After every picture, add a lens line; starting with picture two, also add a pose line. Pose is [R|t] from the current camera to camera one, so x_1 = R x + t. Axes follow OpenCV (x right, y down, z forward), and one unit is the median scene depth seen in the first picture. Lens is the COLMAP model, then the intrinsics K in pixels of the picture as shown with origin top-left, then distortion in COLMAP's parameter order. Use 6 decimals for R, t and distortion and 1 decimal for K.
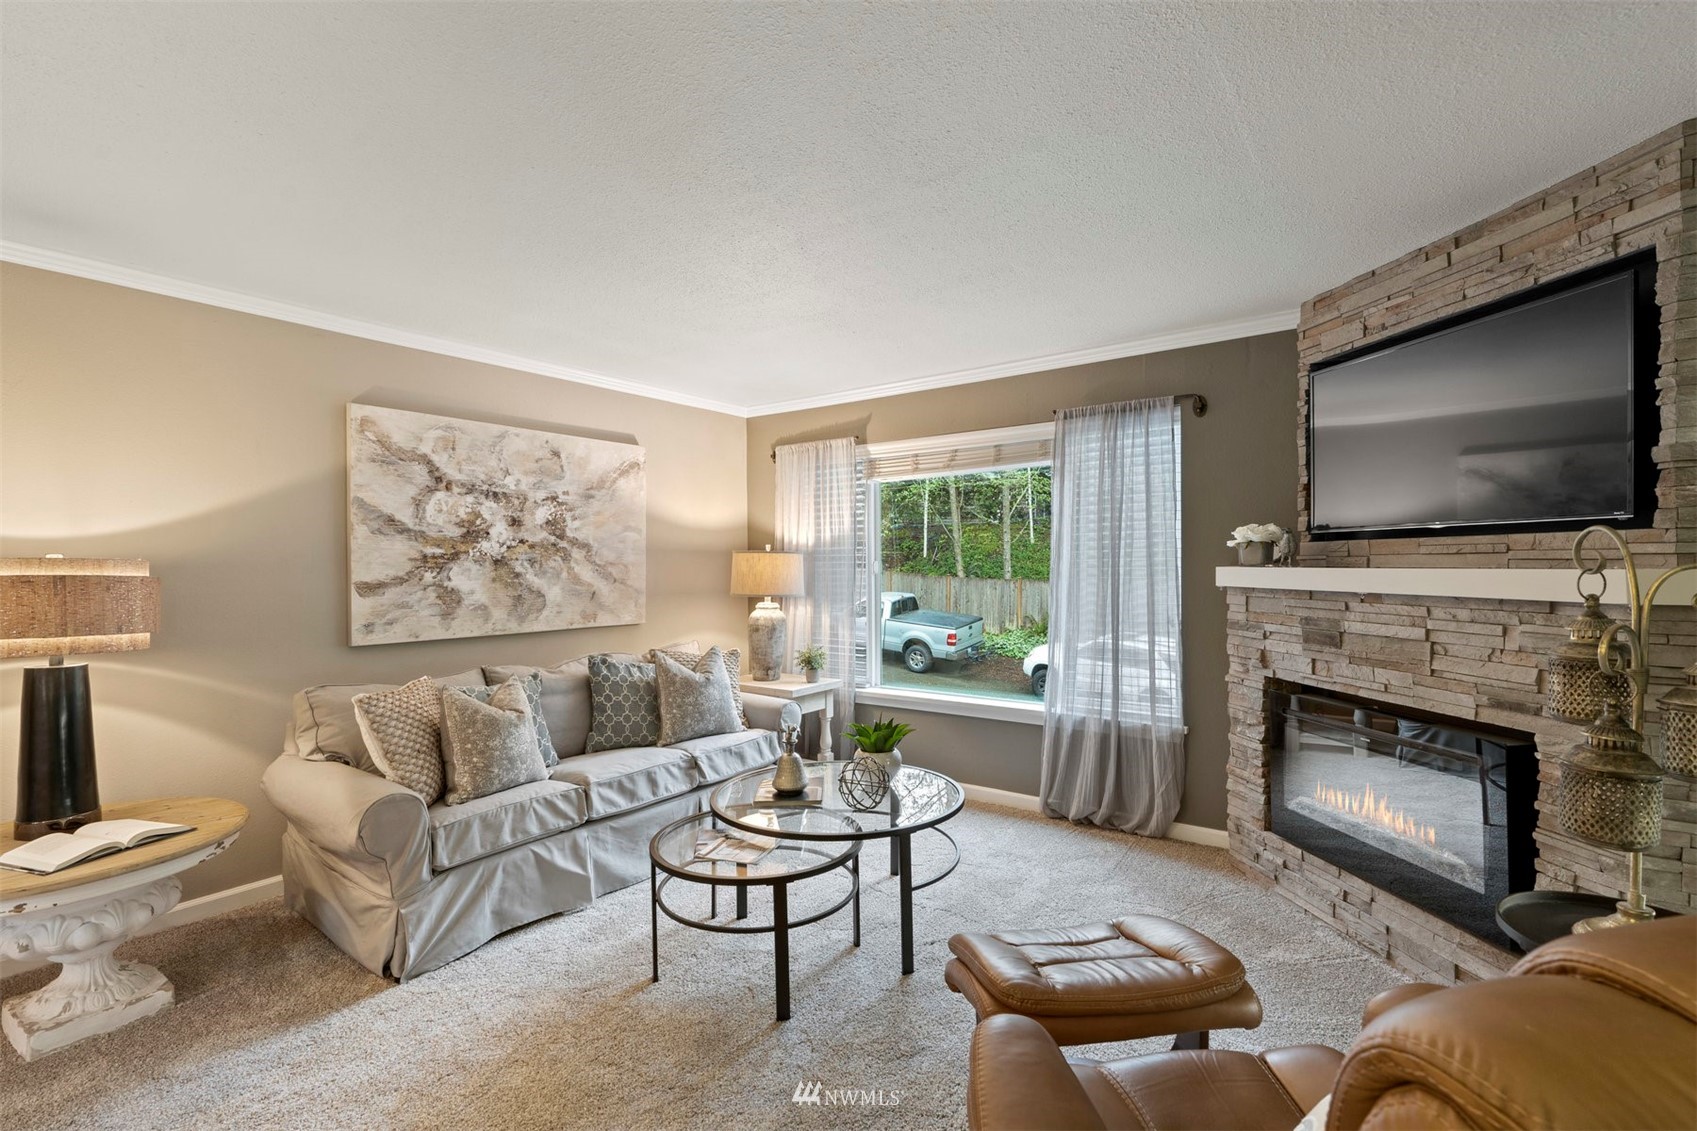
lens RADIAL K [[769.0, 0, 848.5], [0, 769.0, 565.5], [0, 0, 1]] dist [0.000873, 0.000651]
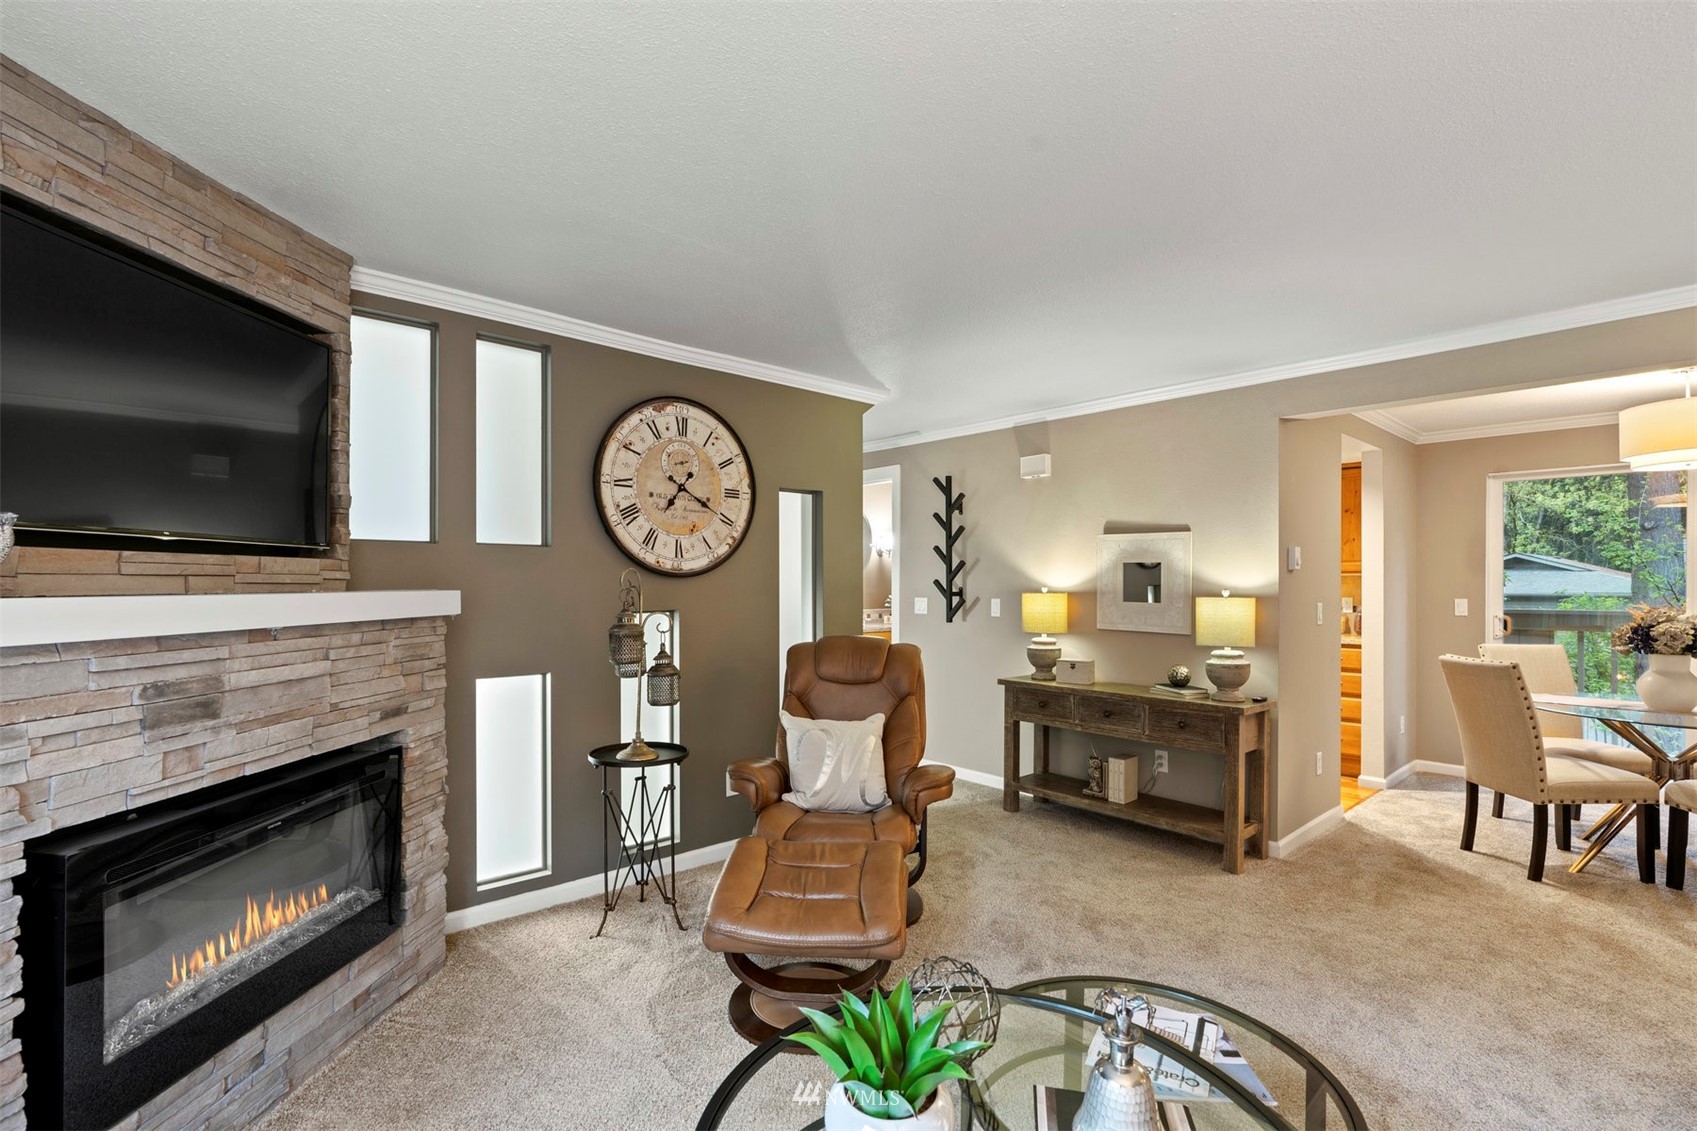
lens RADIAL K [[777.0, 0, 845.4], [0, 777.0, 578.8], [0, 0, 1]] dist [-0.000794, -0.000198]
pose [[-0.975895, 0.005496, 0.218173, -0.027488], [0.004938, 0.999983, -0.003100, -0.005710], [-0.218187, -0.001948, -0.975905, 1.443377]]
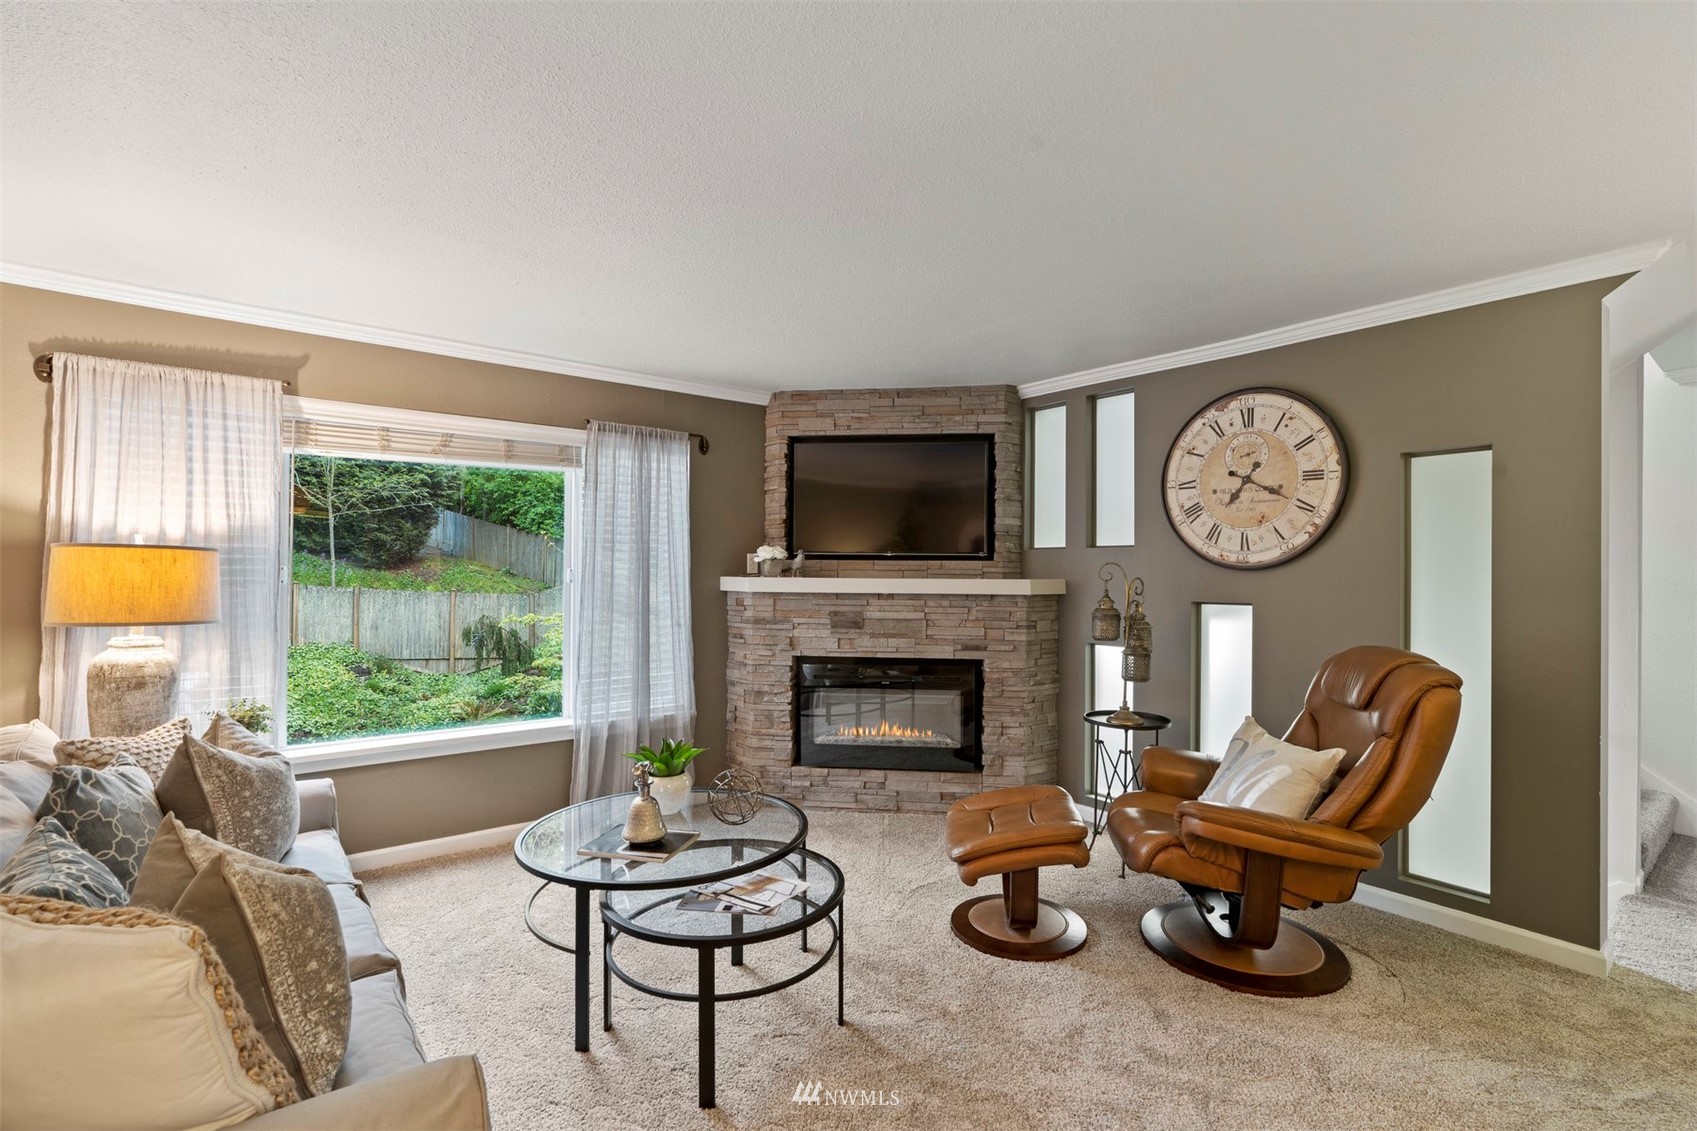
lens RADIAL K [[769.0, 0, 848.5], [0, 769.0, 565.5], [0, 0, 1]] dist [0.000873, 0.000651]
pose [[0.270202, 0.018610, 0.962624, -0.840099], [-0.006120, 0.999826, -0.017612, 0.004594], [-0.962784, -0.001133, 0.270269, 0.566159]]
